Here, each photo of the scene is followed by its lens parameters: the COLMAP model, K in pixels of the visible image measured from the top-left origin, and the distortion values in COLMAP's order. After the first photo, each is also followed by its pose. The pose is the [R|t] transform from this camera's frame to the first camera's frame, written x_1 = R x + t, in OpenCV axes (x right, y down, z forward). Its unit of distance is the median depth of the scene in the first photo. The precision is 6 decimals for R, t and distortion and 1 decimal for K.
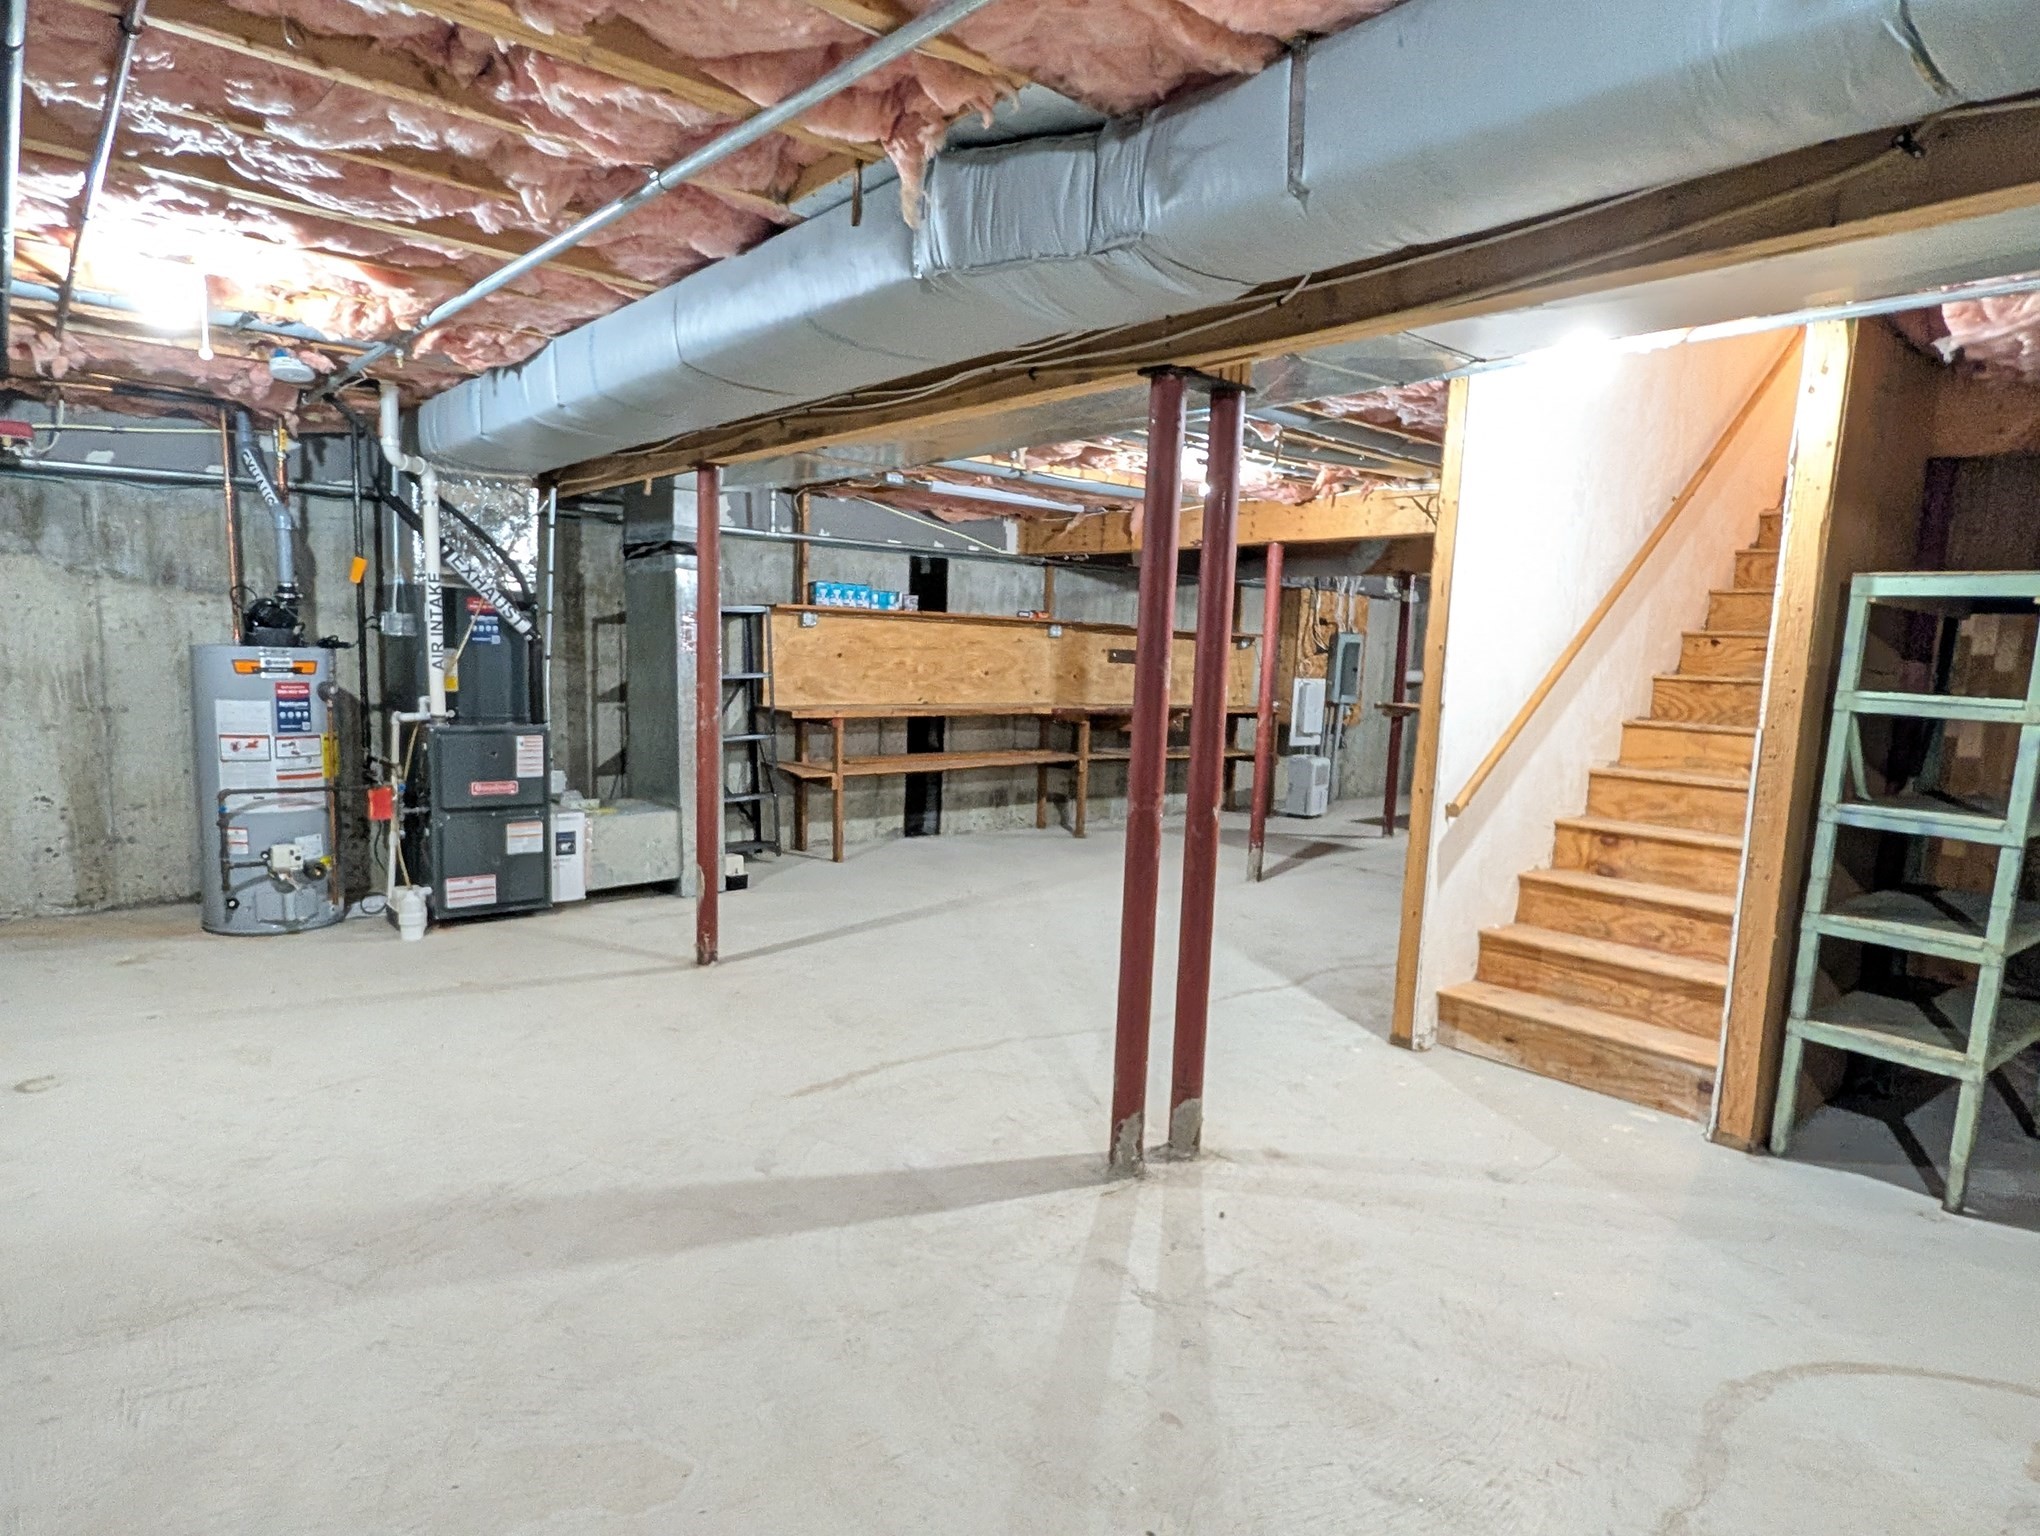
lens RADIAL K [[1193.3, 0, 1001.8], [0, 1193.3, 808.0], [0, 0, 1]] dist [-0.000201, 0.000029]
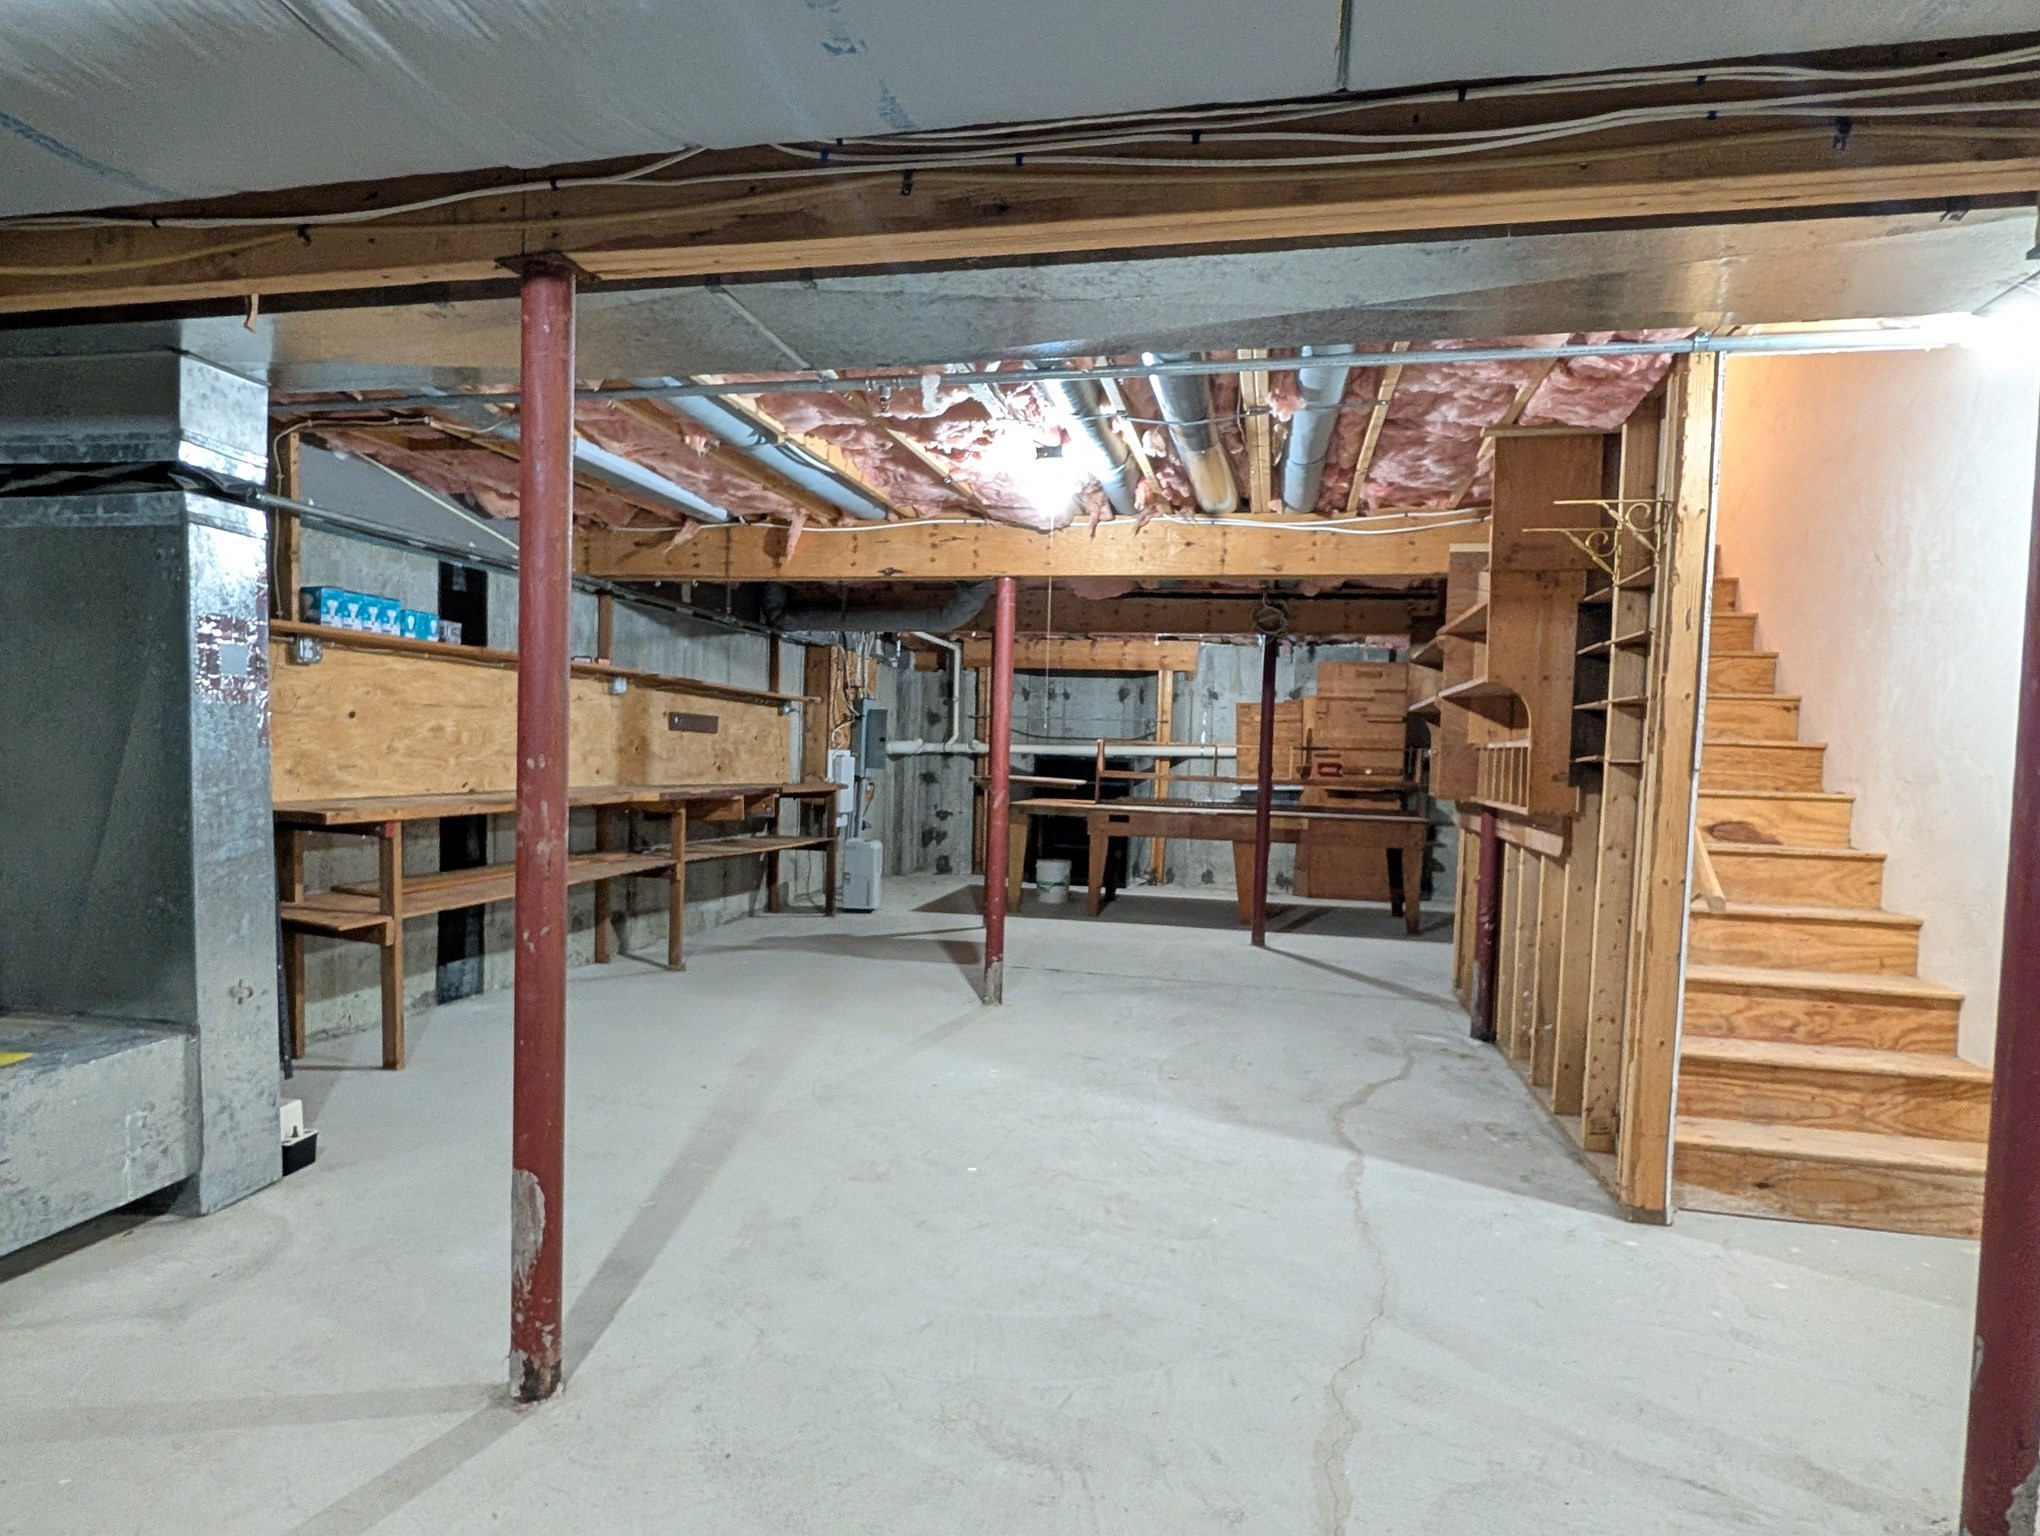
lens RADIAL K [[1193.3, 0, 1001.8], [0, 1193.3, 808.0], [0, 0, 1]] dist [-0.000201, 0.000029]
pose [[0.797537, -0.038921, 0.602013, -0.436626], [0.077295, 0.996284, -0.037988, -0.063980], [-0.598298, 0.076829, 0.797582, 0.628973]]
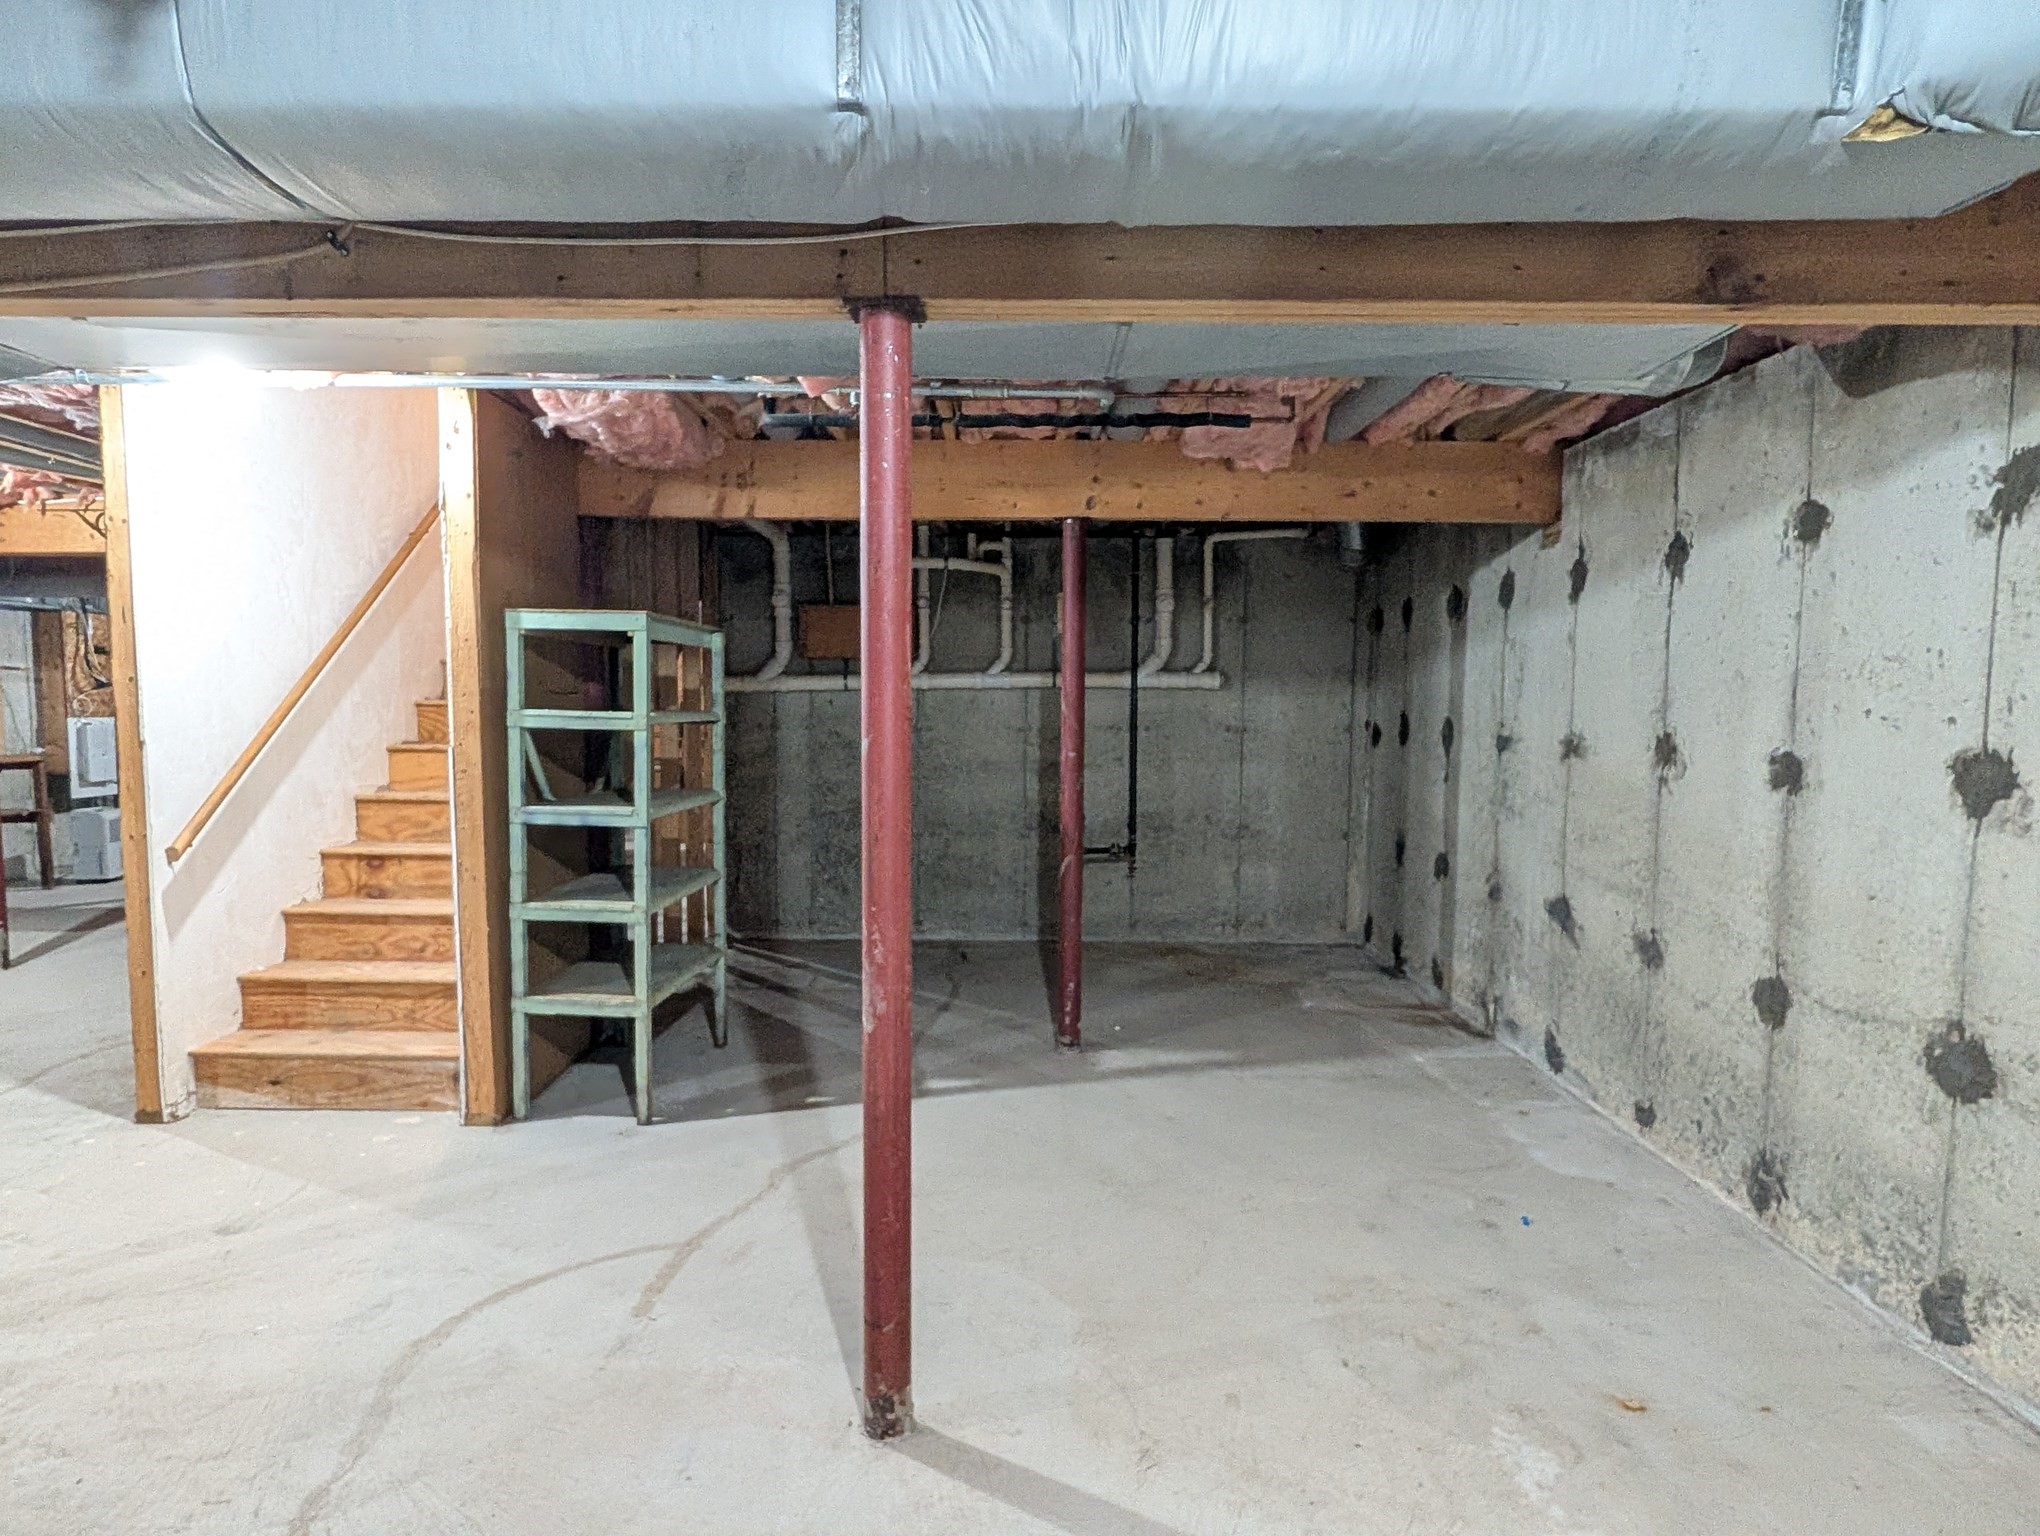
lens RADIAL K [[1193.3, 0, 1001.8], [0, 1193.3, 808.0], [0, 0, 1]] dist [-0.000201, 0.000029]
pose [[0.652741, -0.100401, 0.750899, 0.103662], [0.117536, 0.992599, 0.030546, 0.013173], [-0.748408, 0.068319, 0.659710, -0.088089]]
